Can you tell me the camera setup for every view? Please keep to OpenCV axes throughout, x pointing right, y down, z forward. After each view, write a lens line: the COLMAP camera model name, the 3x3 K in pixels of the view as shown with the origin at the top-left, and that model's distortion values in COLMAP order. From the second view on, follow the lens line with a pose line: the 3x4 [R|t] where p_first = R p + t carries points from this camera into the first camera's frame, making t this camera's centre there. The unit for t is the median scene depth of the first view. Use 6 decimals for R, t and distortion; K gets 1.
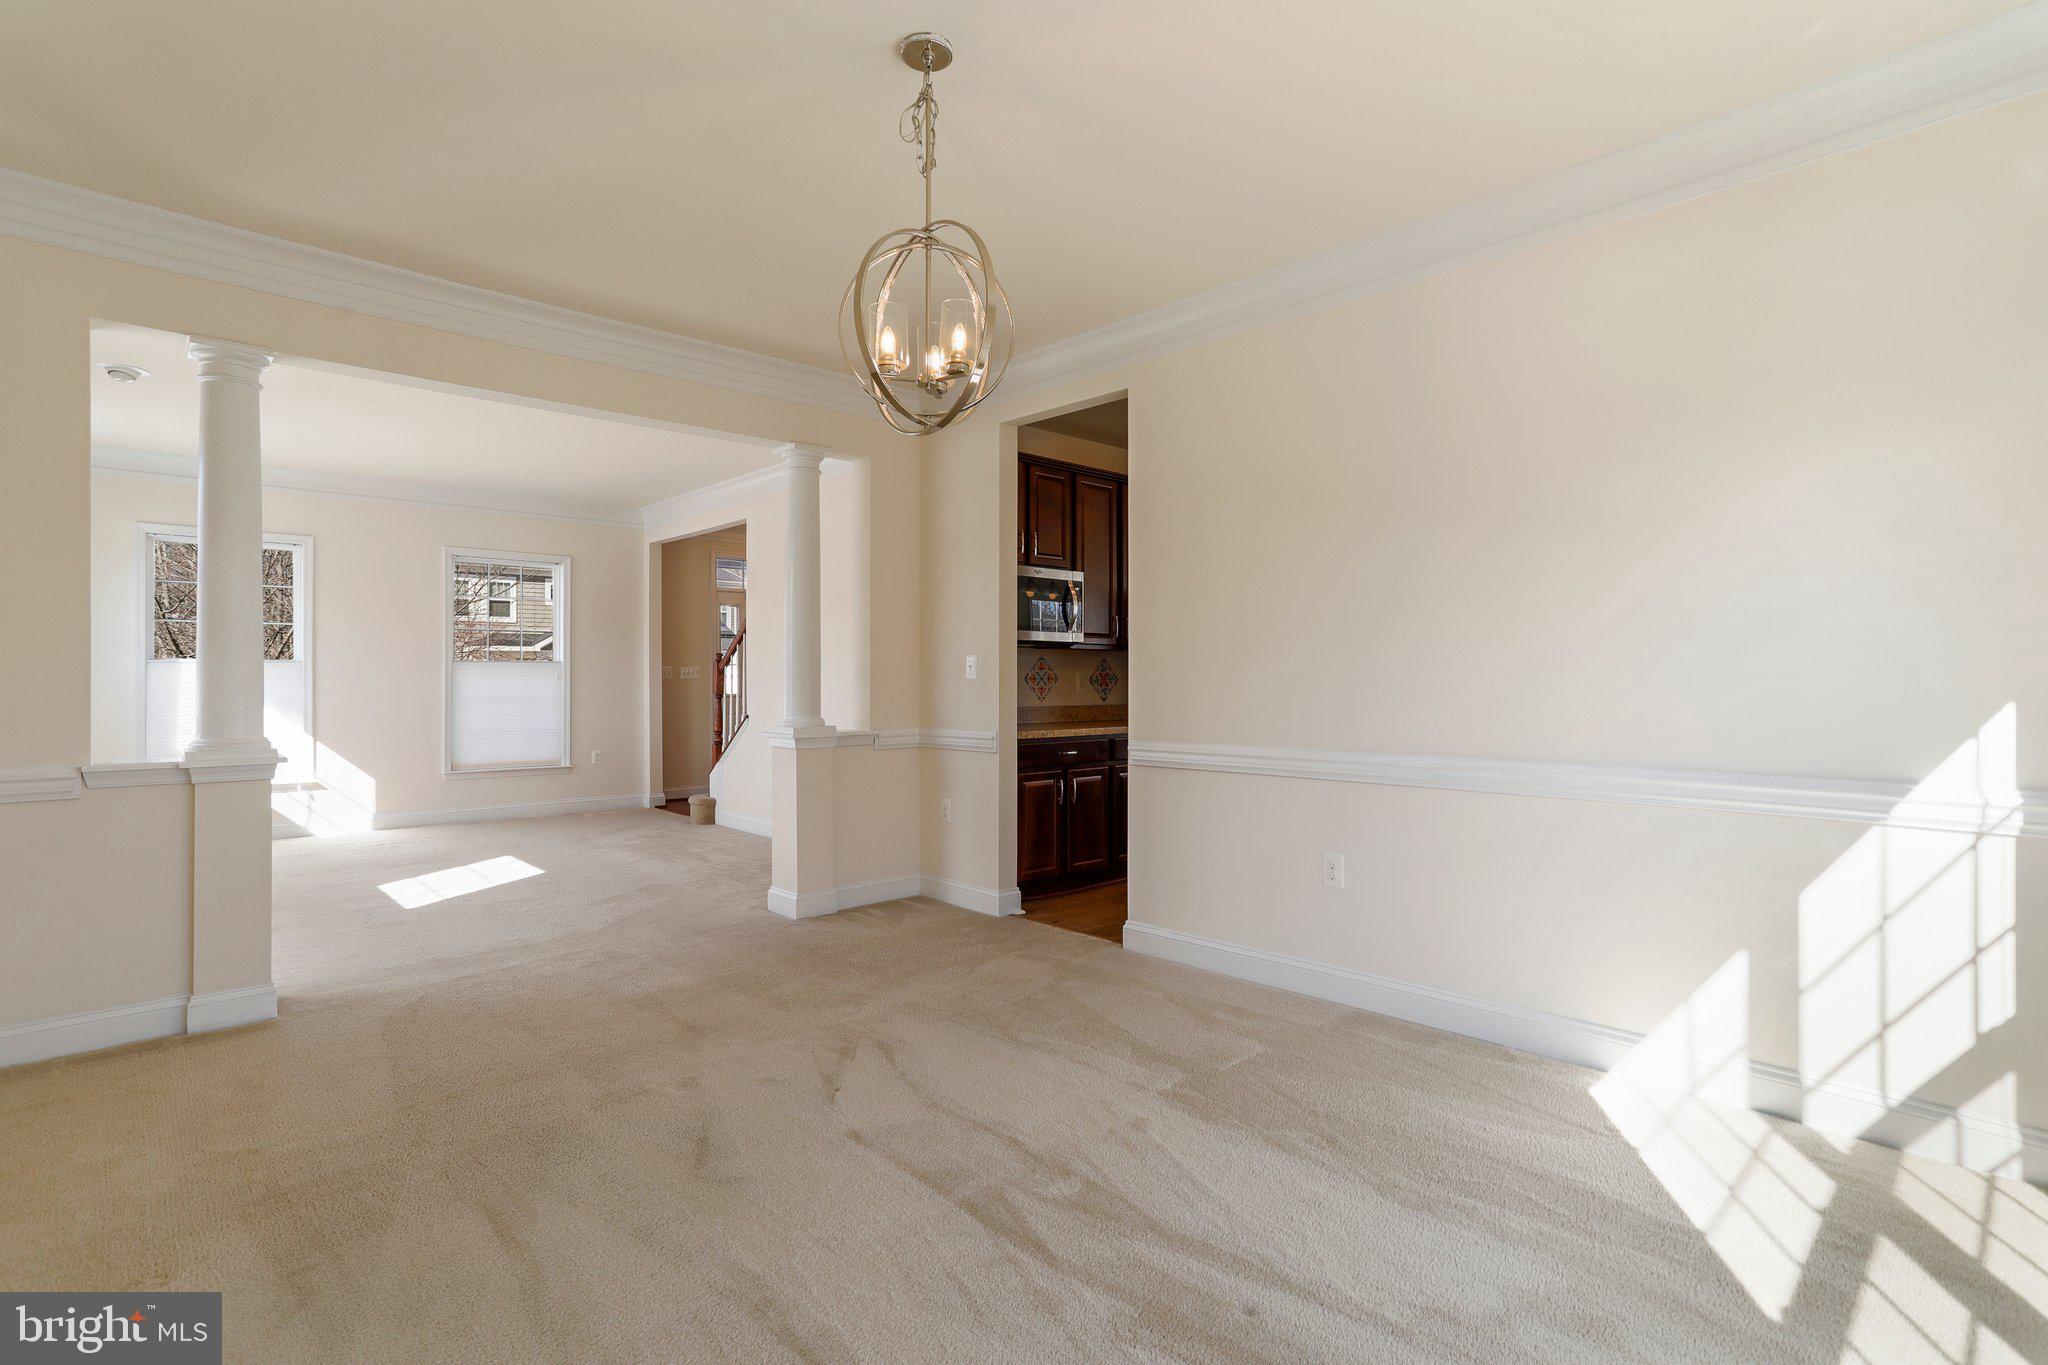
lens RADIAL K [[999.9, 0, 1014.1], [0, 999.9, 675.4], [0, 0, 1]] dist [-0.041200, 0.028183]
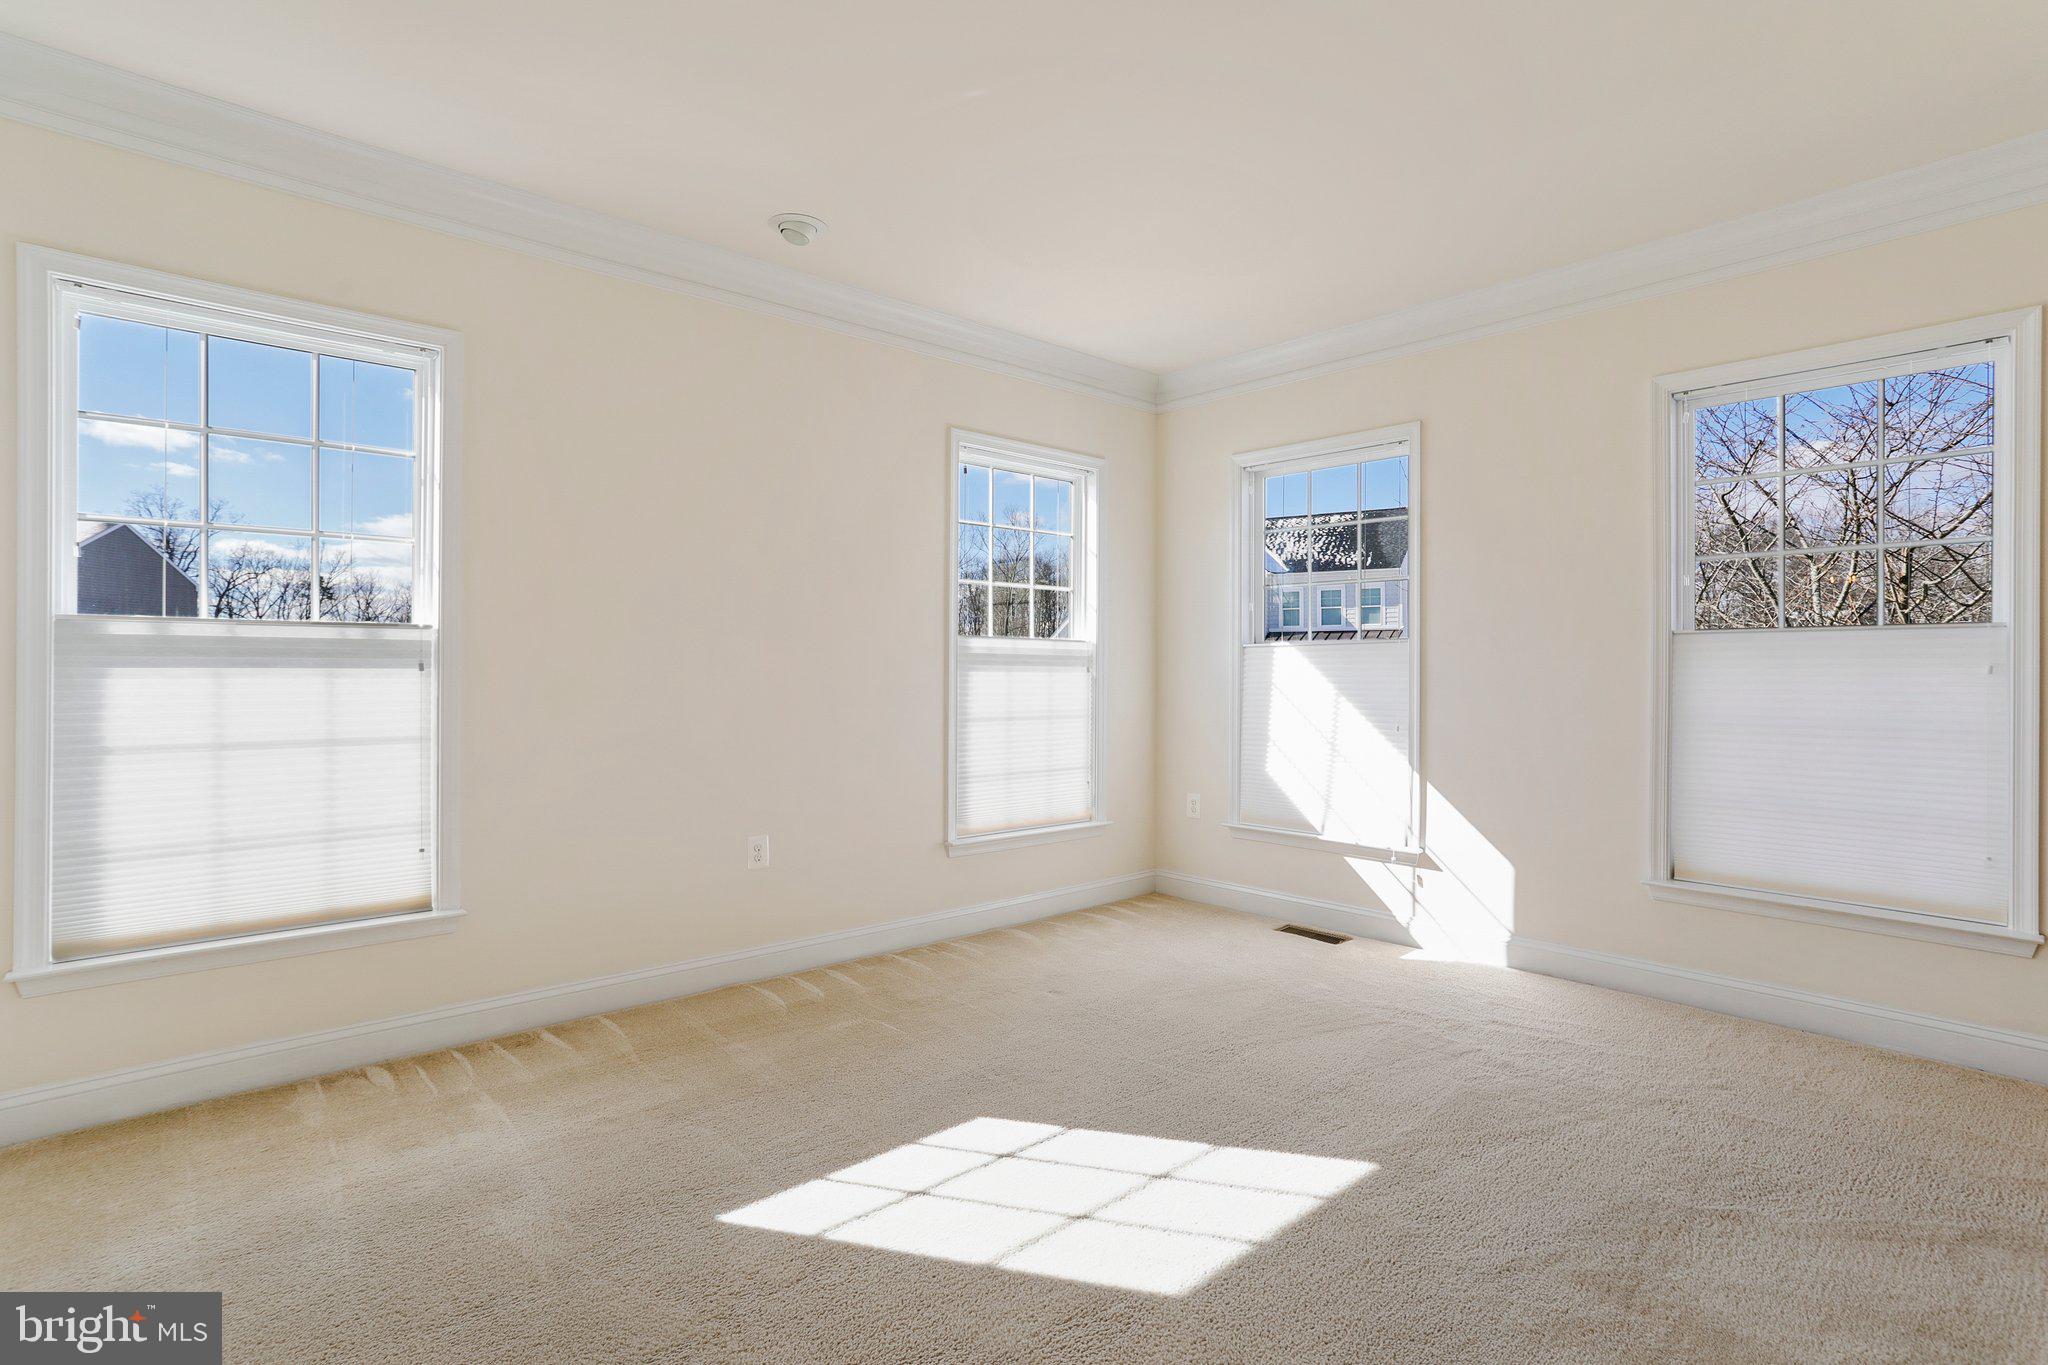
lens RADIAL K [[999.9, 0, 1030.1], [0, 999.9, 672.1], [0, 0, 1]] dist [-0.041200, 0.028183]
pose [[-0.037706, -0.004485, -0.999279, -0.080353], [-0.000180, 0.999990, -0.004481, -0.002474], [0.999289, 0.000010, -0.037706, 0.778595]]
